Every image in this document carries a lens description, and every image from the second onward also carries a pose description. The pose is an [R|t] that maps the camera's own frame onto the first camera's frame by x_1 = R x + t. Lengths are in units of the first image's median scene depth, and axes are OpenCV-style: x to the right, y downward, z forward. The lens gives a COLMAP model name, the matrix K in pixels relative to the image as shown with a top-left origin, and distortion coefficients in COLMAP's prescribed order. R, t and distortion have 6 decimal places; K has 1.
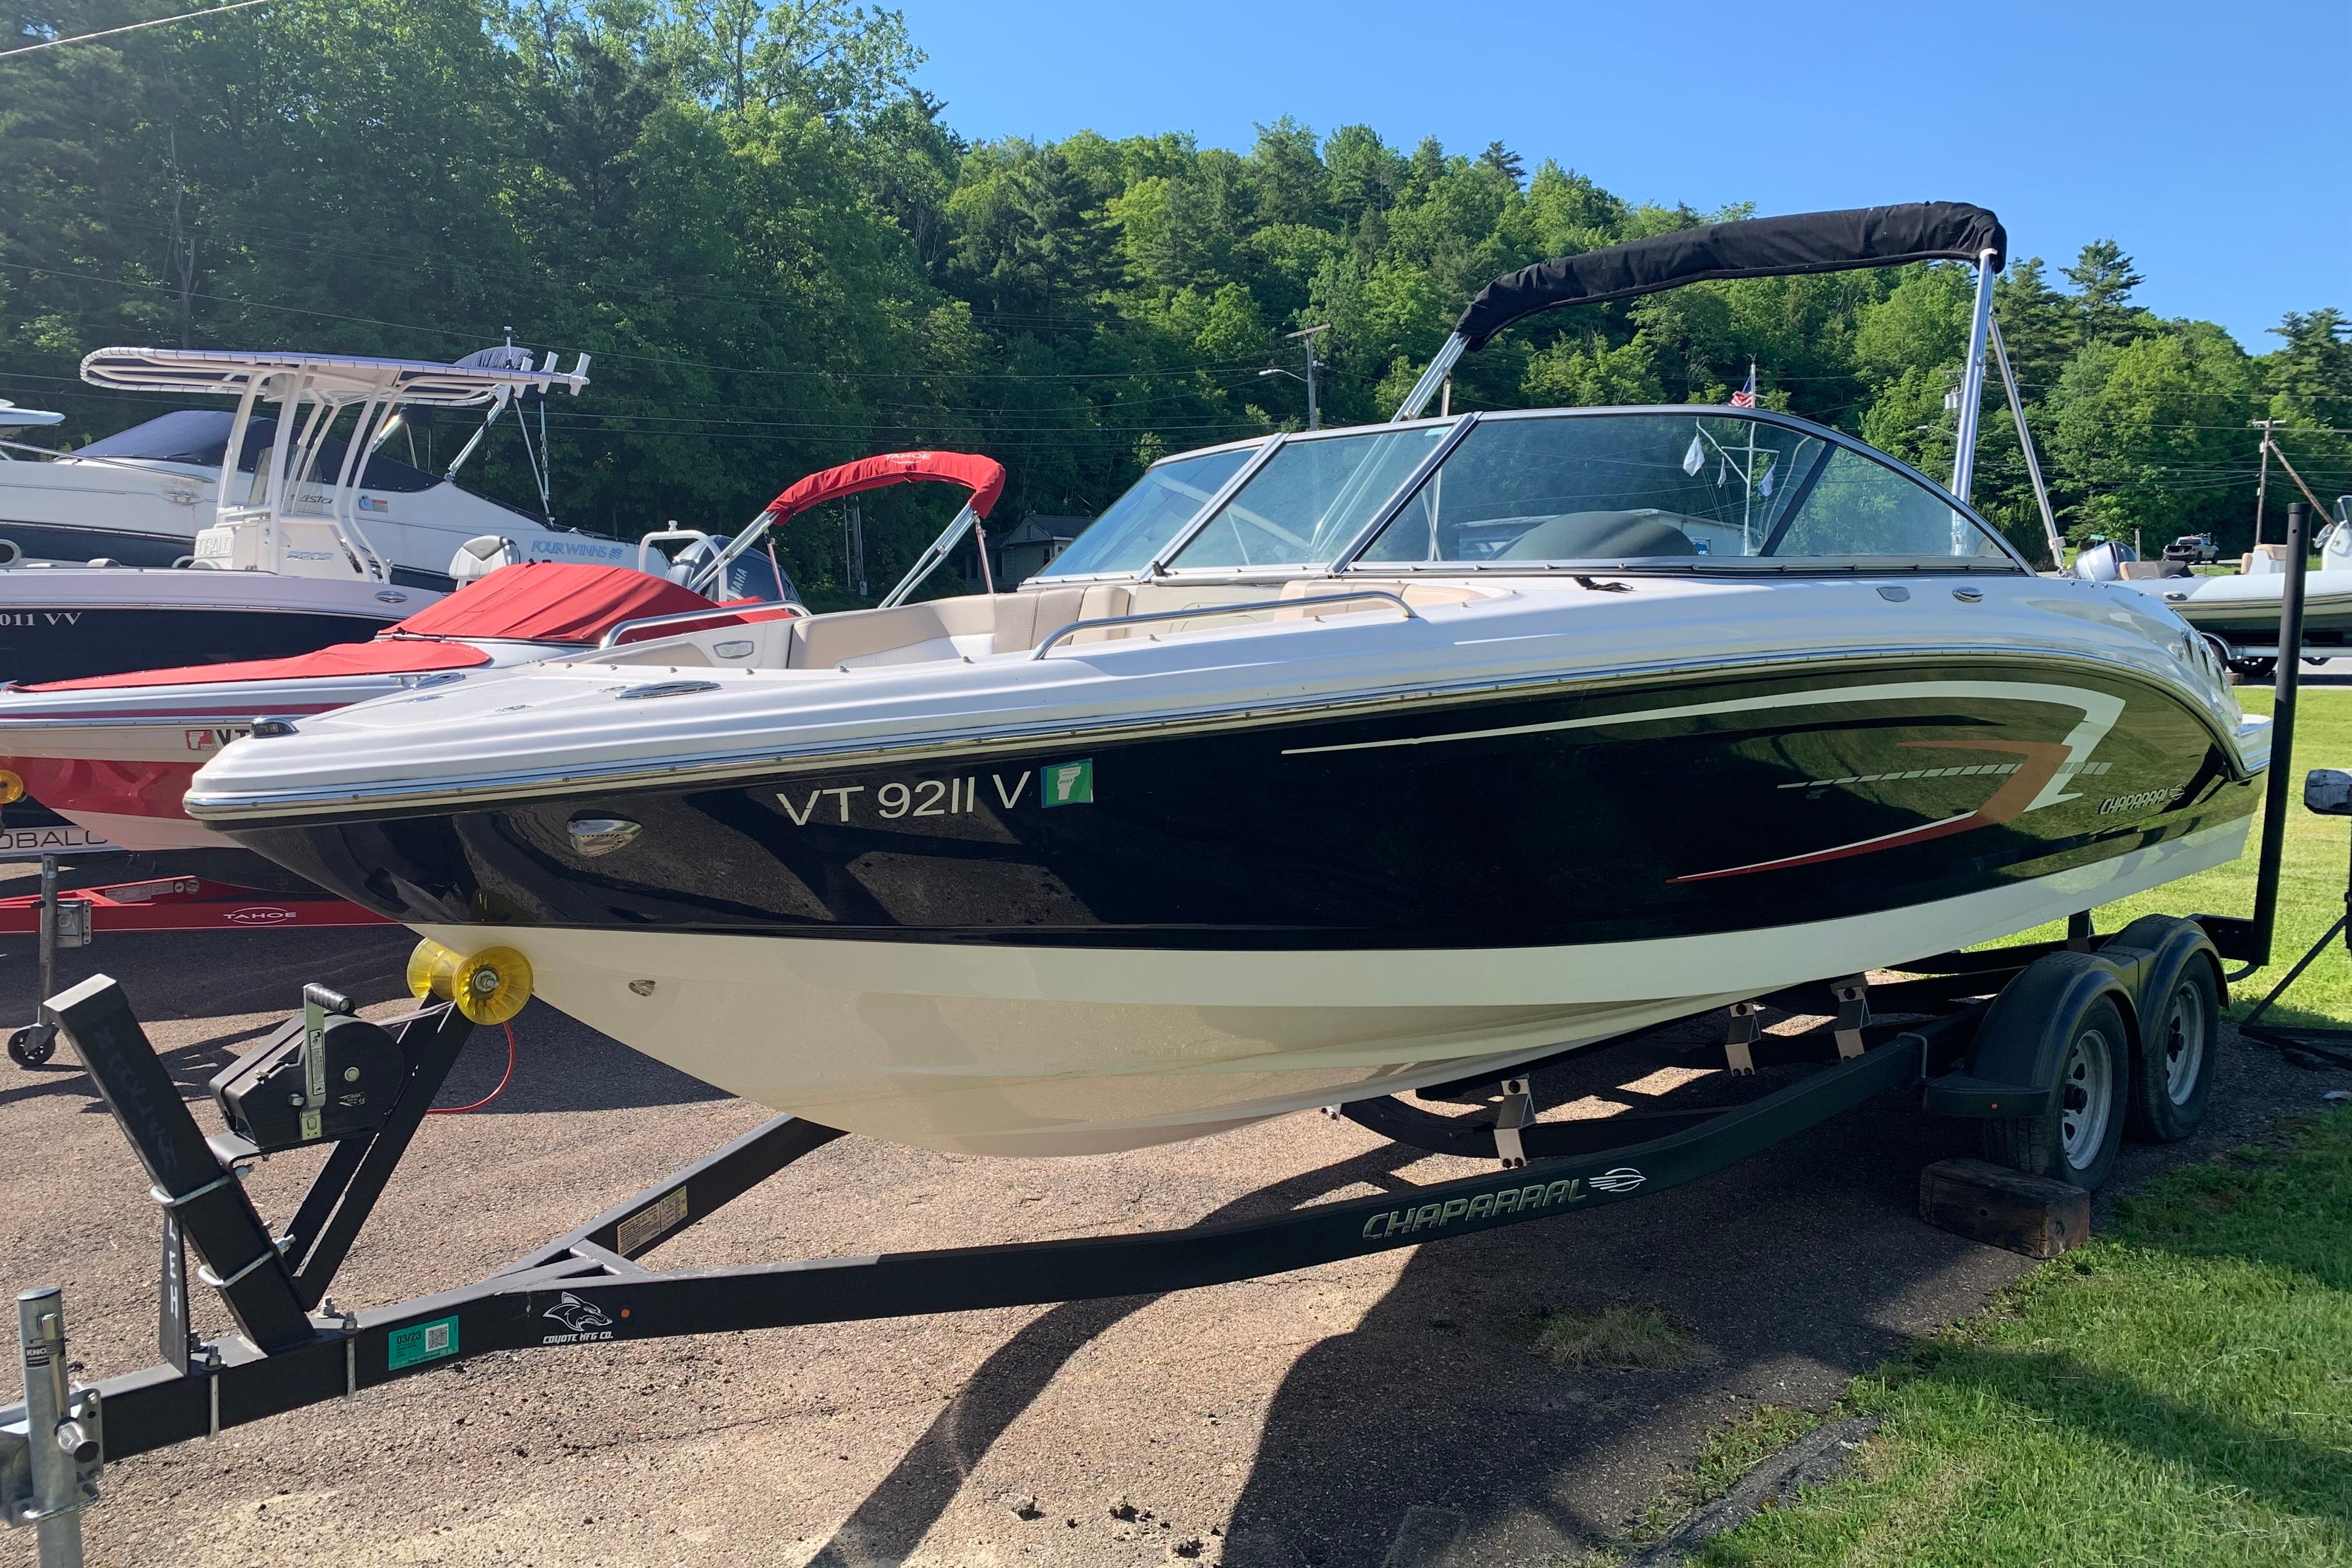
lens RADIAL K [[1795.4, 0, 1172.2], [0, 1795.4, 766.8], [0, 0, 1]] dist [0.034157, -0.034368]
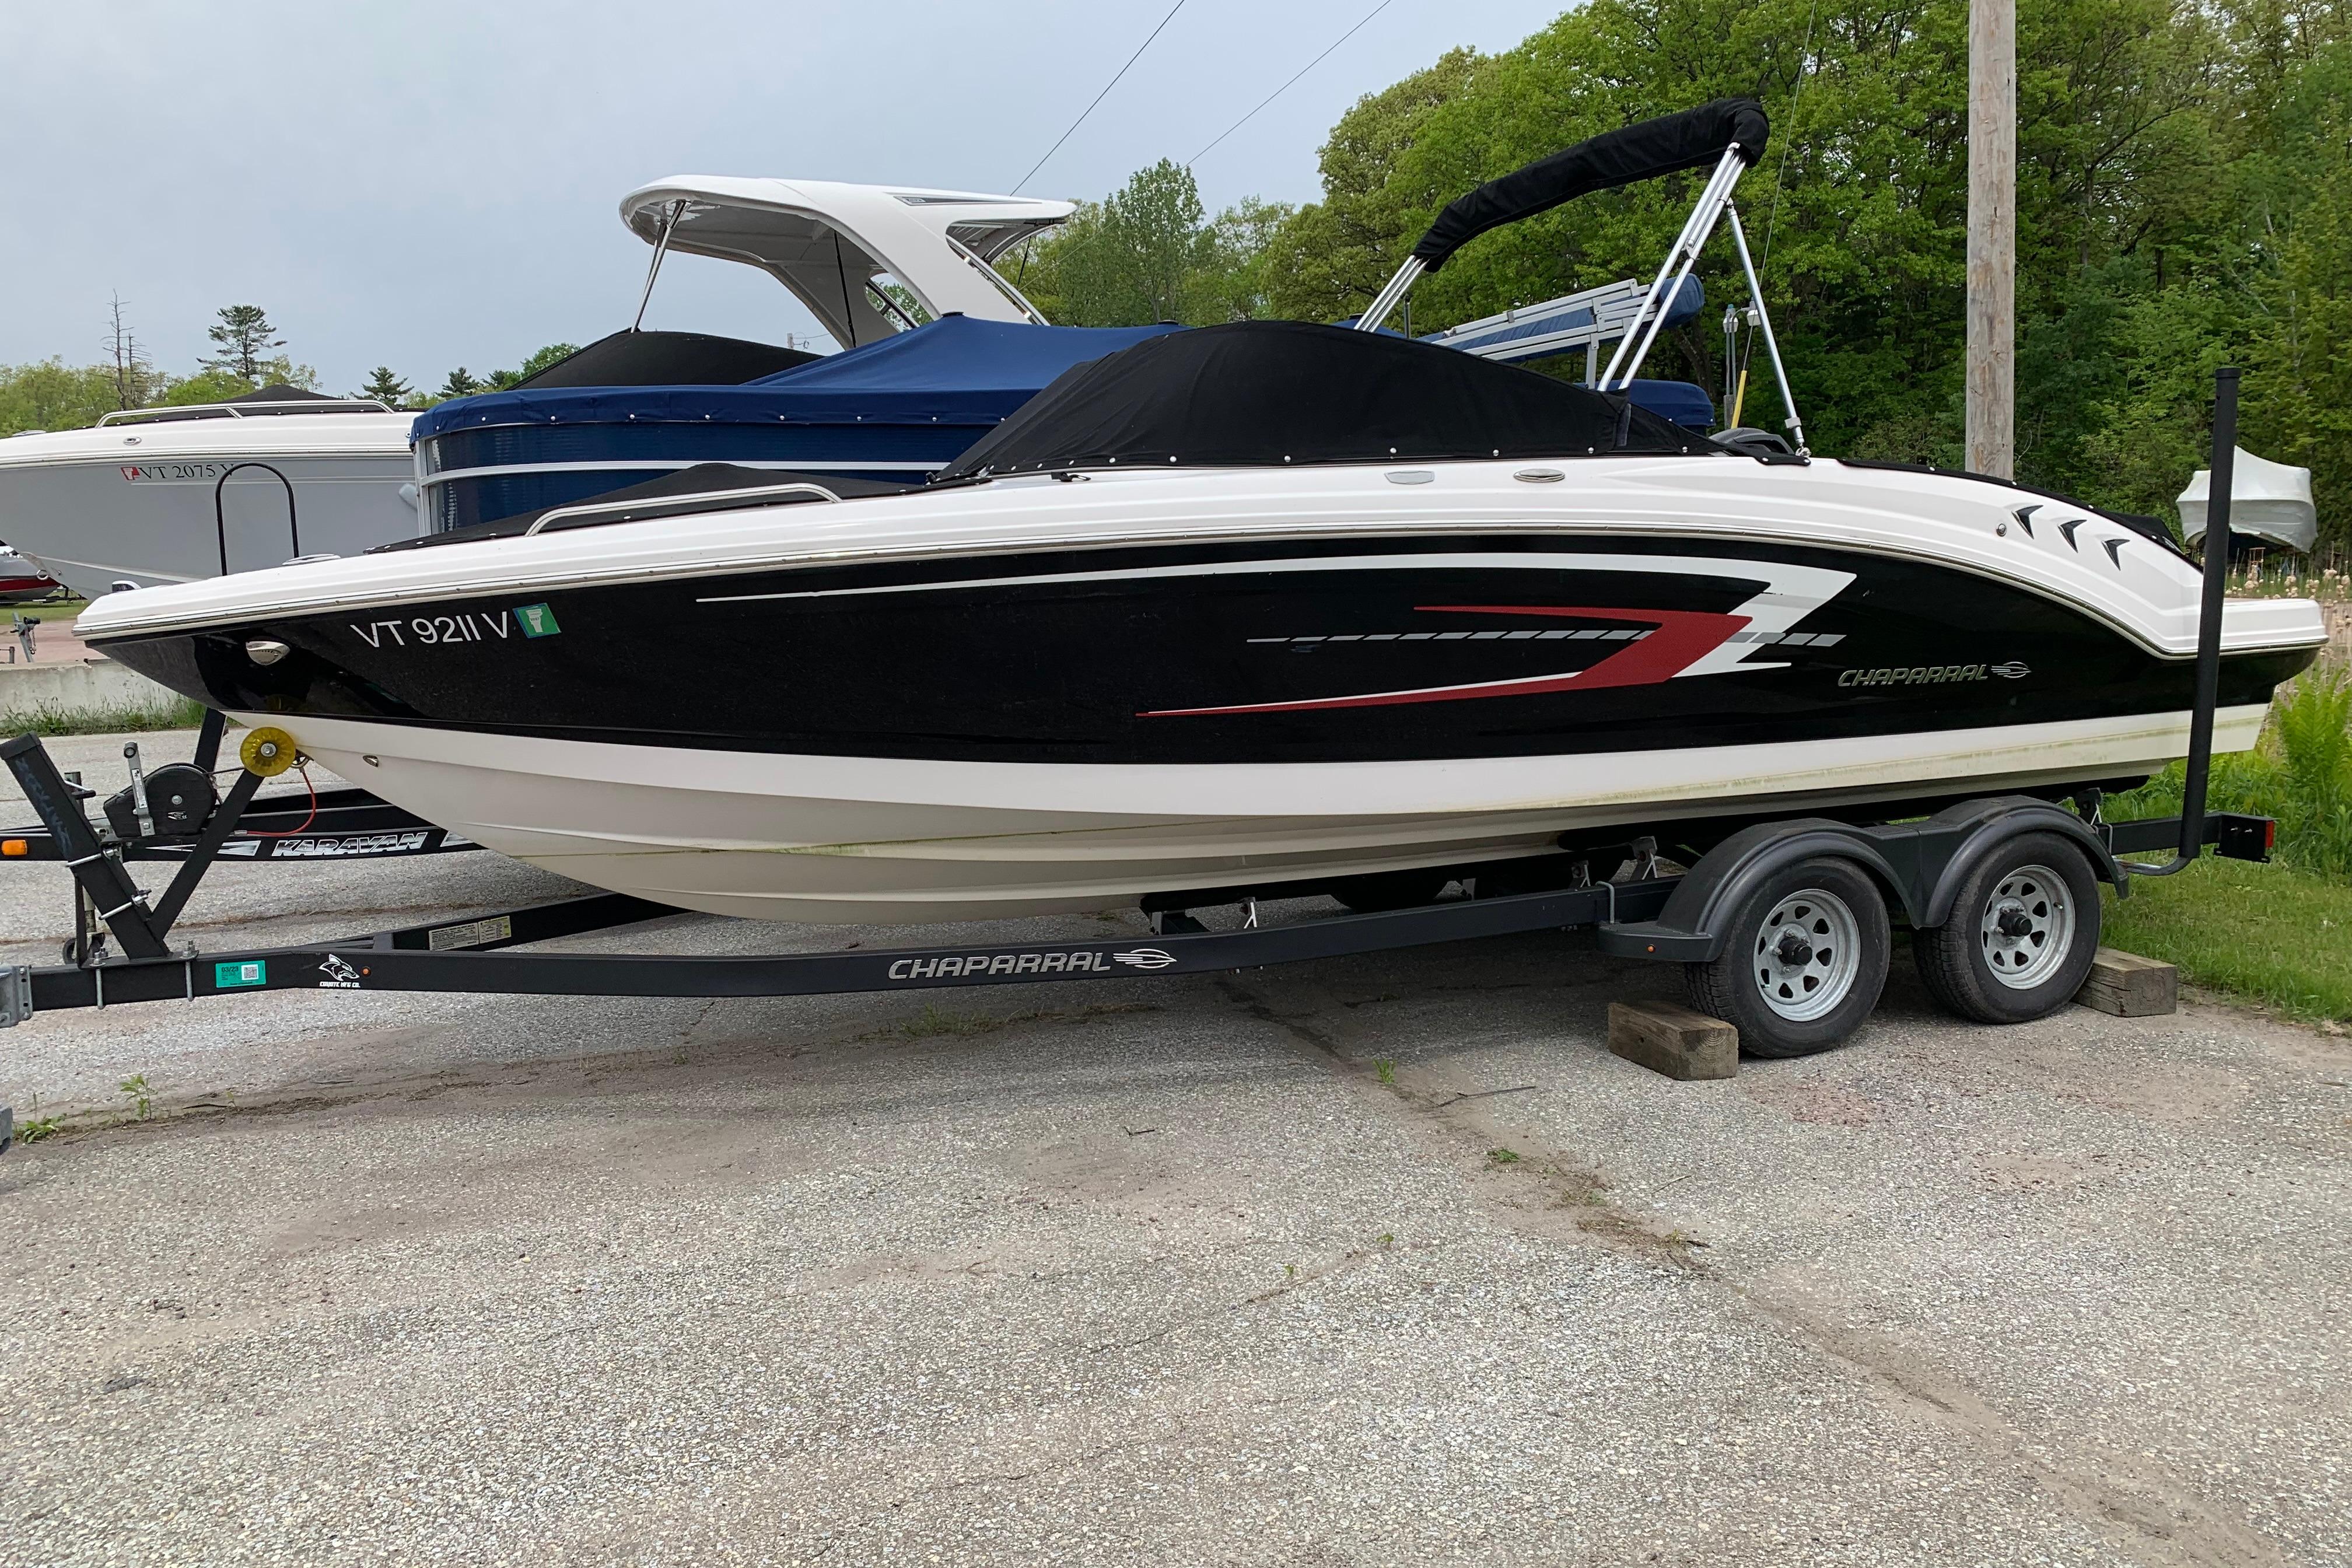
lens RADIAL K [[1795.4, 0, 1183.3], [0, 1795.4, 765.2], [0, 0, 1]] dist [0.034157, -0.034368]
pose [[0.926527, 0.022204, -0.375572, 0.666307], [-0.009979, 0.999356, 0.034464, 0.048111], [0.376096, -0.028184, 0.926152, -0.116680]]
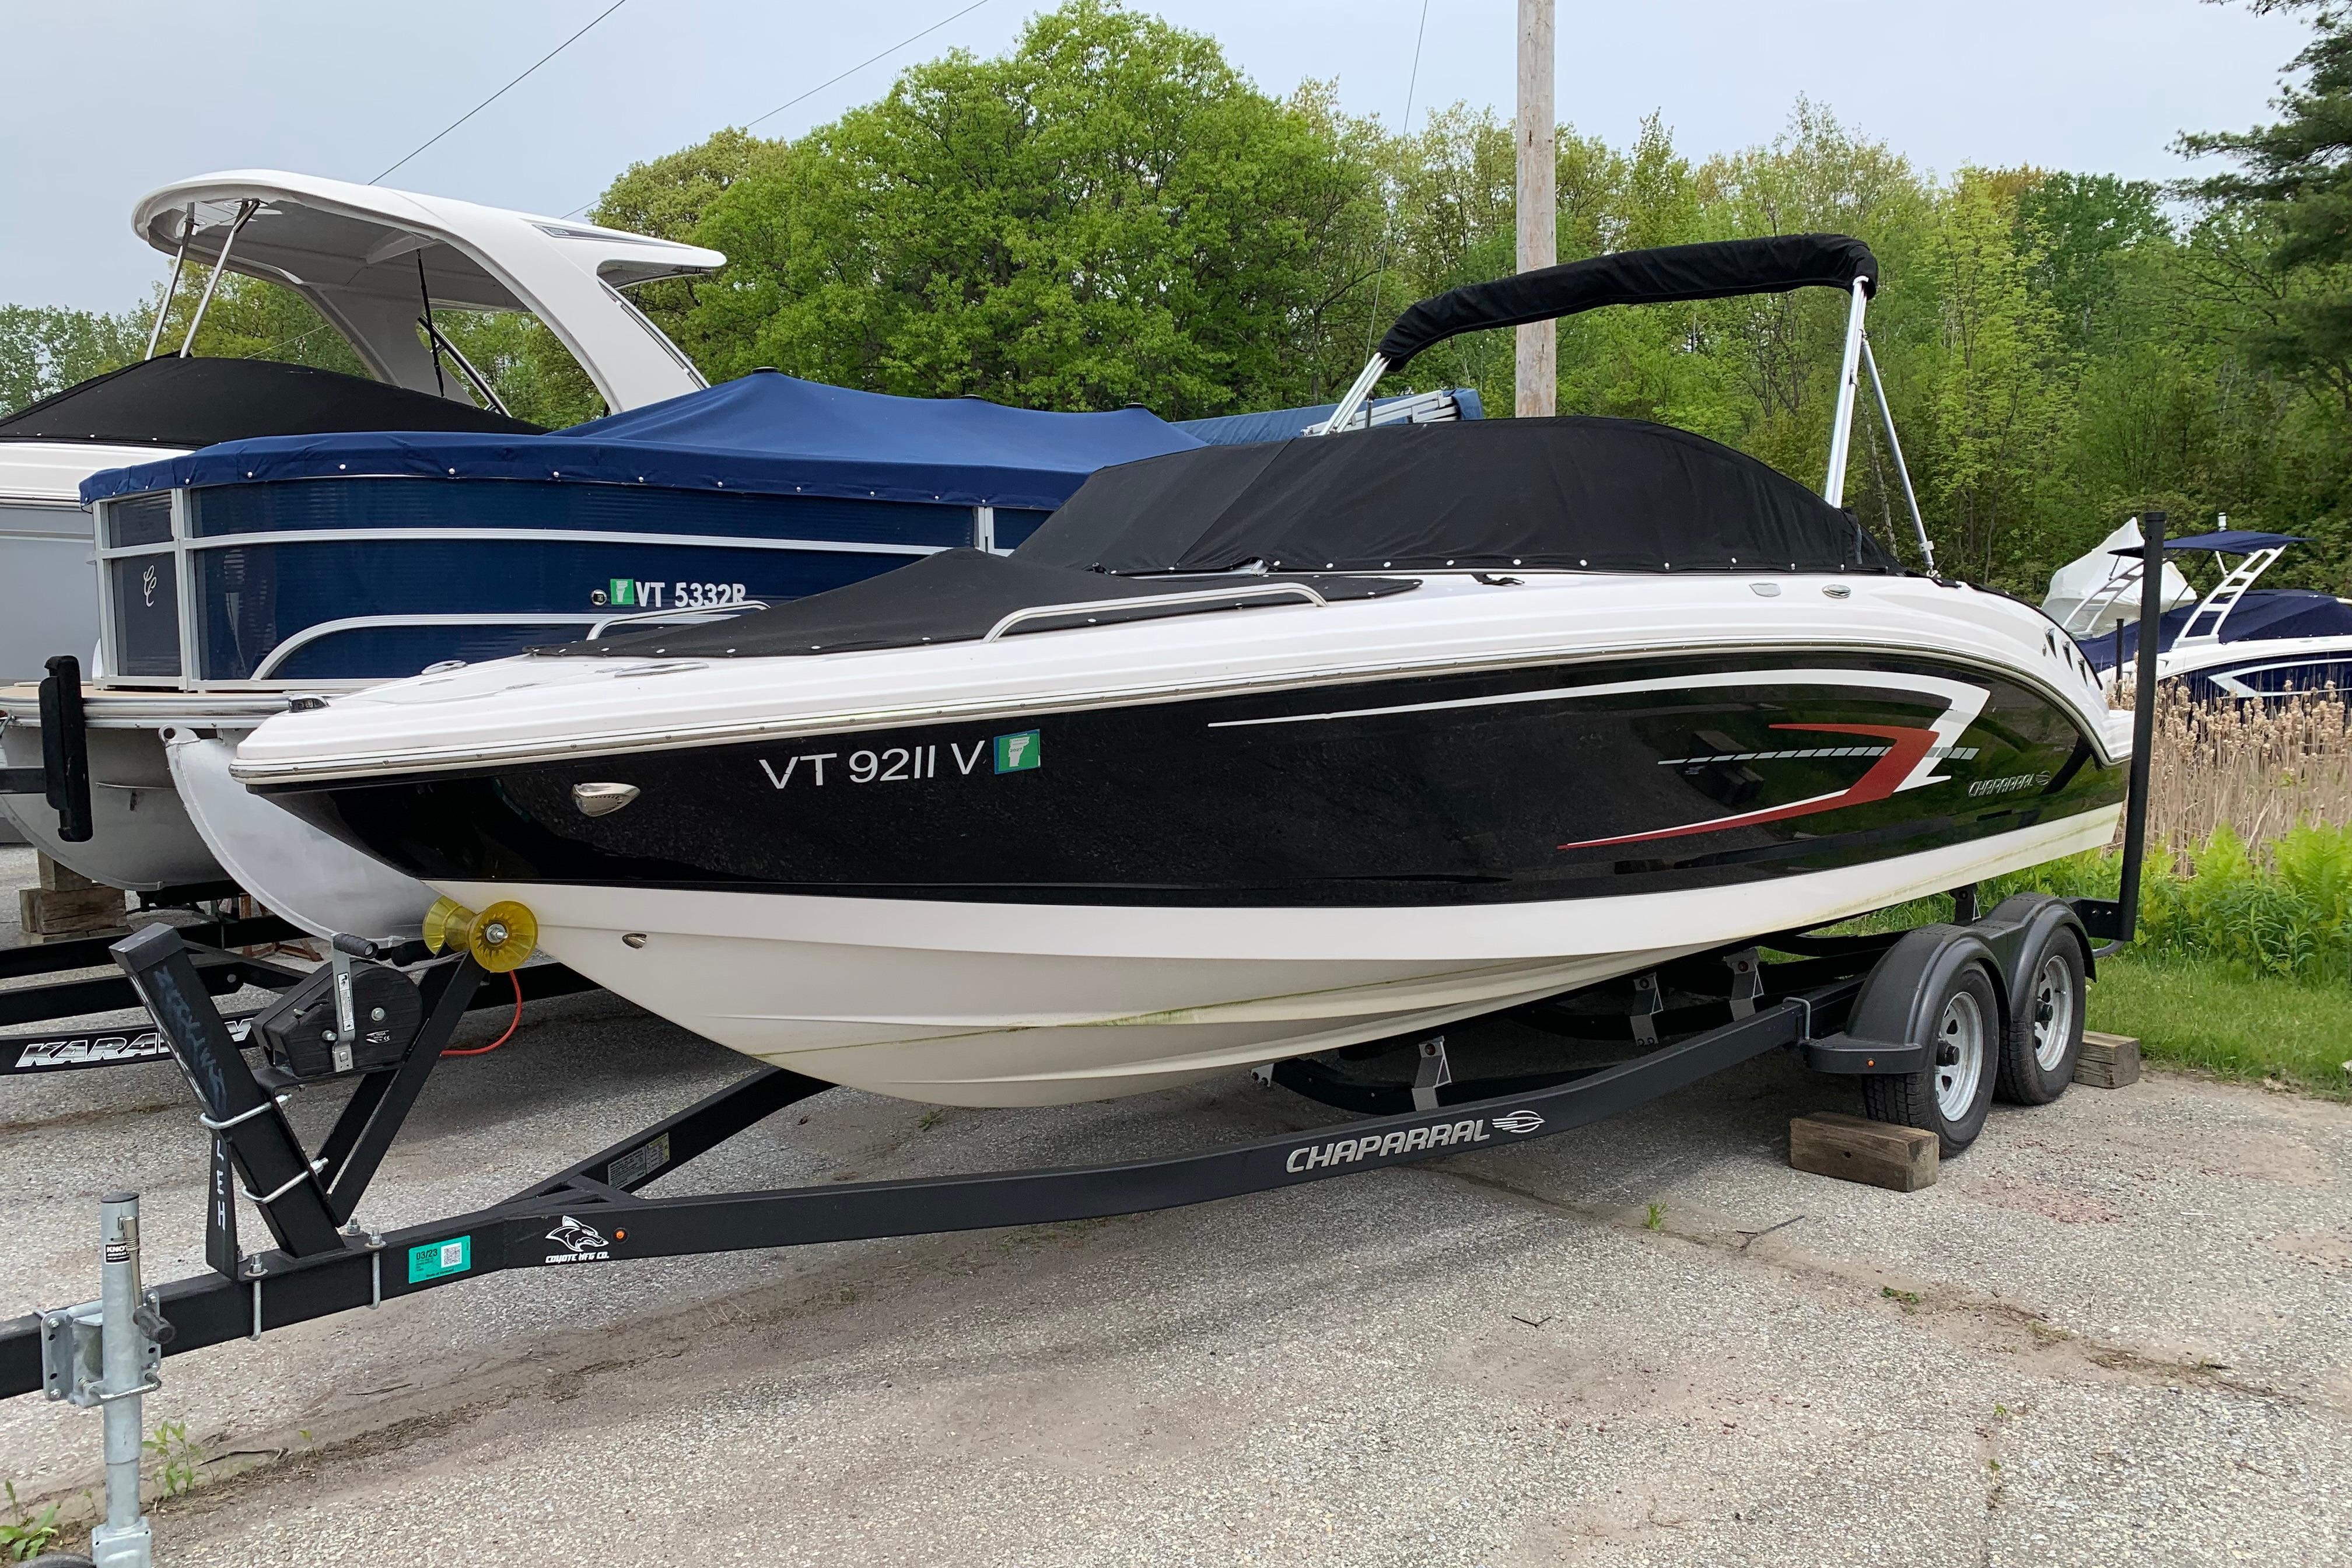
lens RADIAL K [[1795.4, 0, 1163.6], [0, 1795.4, 771.4], [0, 0, 1]] dist [0.034157, -0.034368]
pose [[0.999662, -0.005777, 0.025351, 0.003198], [0.006002, 0.999943, -0.008803, 0.021491], [-0.025299, 0.008953, 0.999640, -0.086376]]
